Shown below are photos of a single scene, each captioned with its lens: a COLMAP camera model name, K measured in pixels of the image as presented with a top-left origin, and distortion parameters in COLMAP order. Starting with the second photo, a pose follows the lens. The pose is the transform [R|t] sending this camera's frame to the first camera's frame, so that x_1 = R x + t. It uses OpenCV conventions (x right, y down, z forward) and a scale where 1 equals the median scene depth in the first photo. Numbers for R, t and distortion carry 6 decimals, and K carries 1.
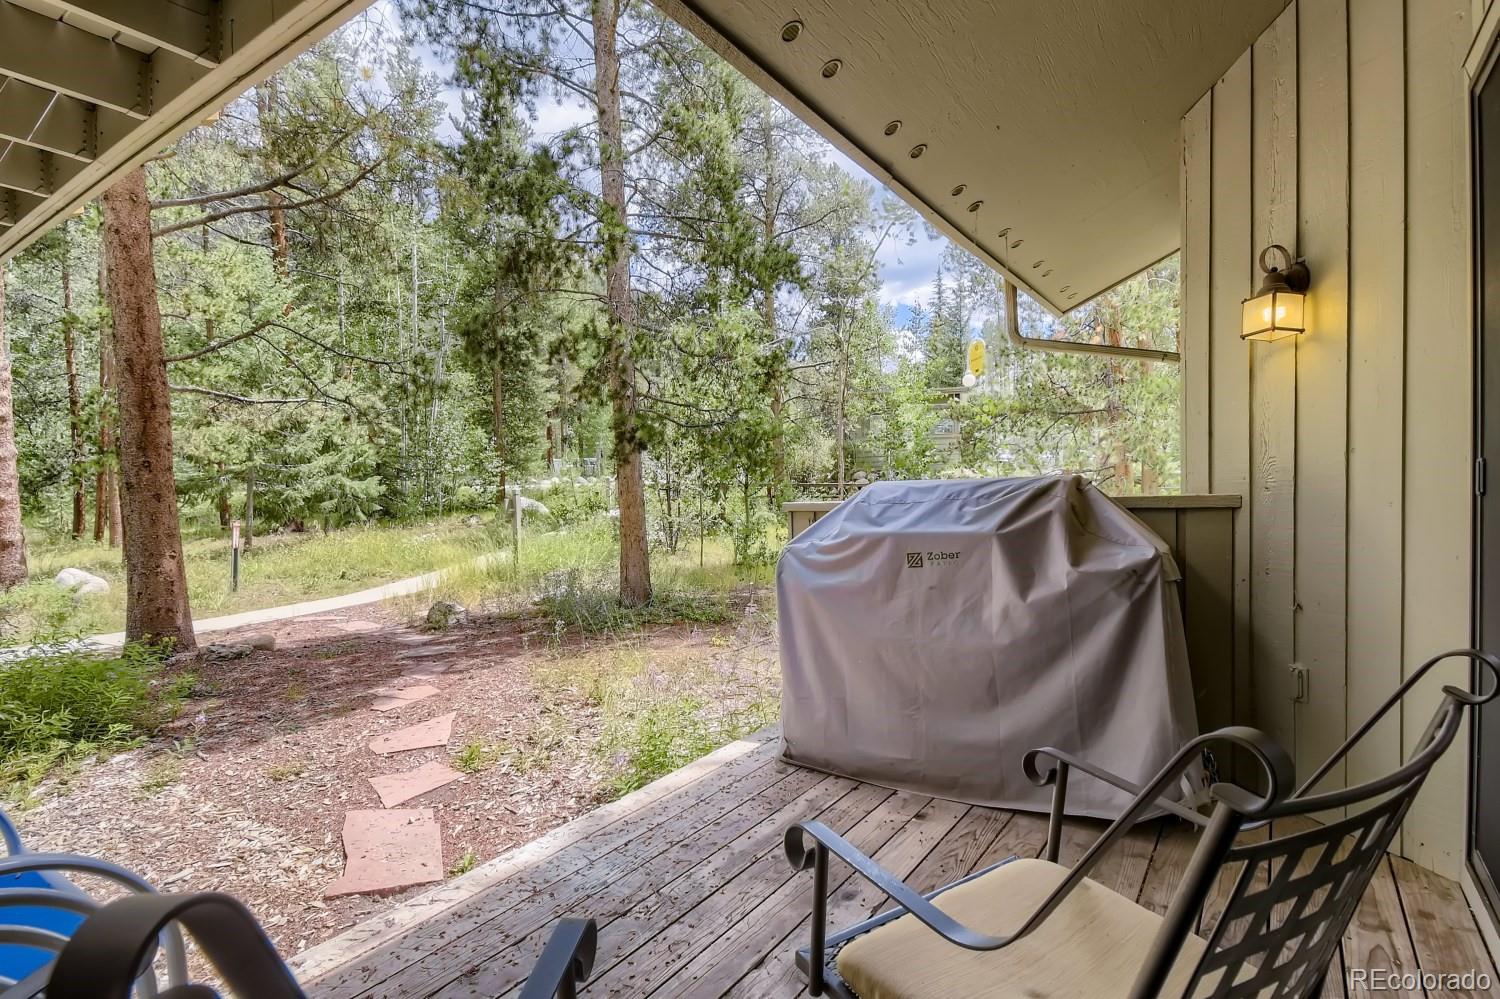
lens RADIAL K [[759.6, 0, 750.2], [0, 759.6, 500.8], [0, 0, 1]] dist [0.004581, -0.002377]
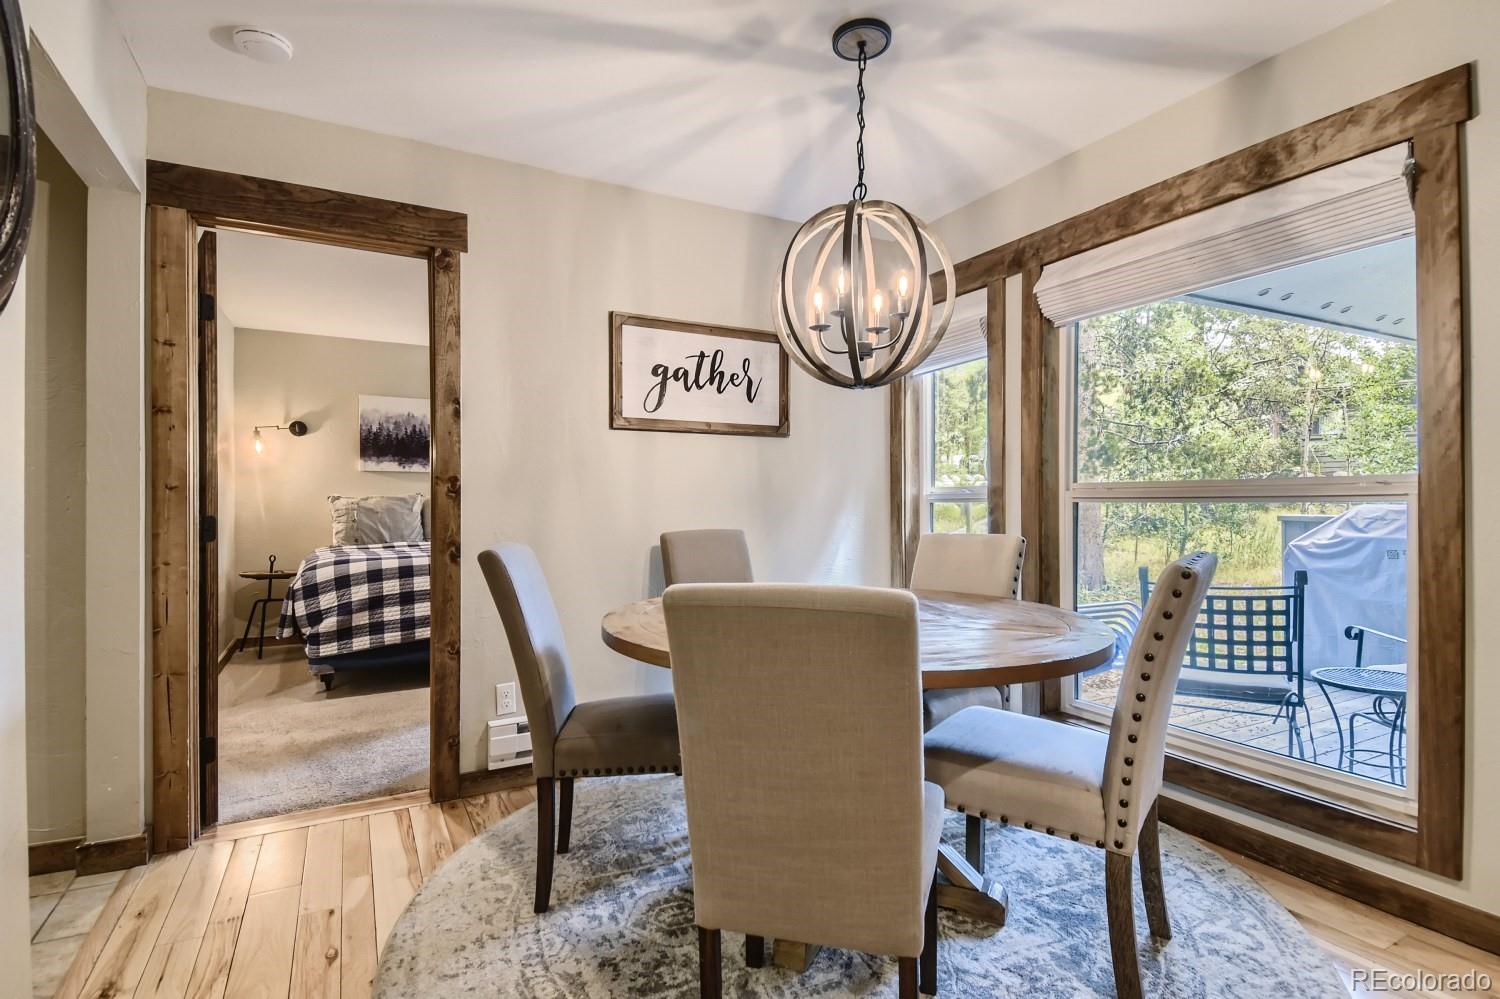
lens RADIAL K [[759.6, 0, 748.4], [0, 759.6, 500.5], [0, 0, 1]] dist [0.004581, -0.002377]
pose [[0.887941, 0.015896, -0.459682, -0.258343], [-0.013104, 0.999871, 0.009264, -0.035171], [0.459770, -0.002202, 0.888035, -1.074953]]
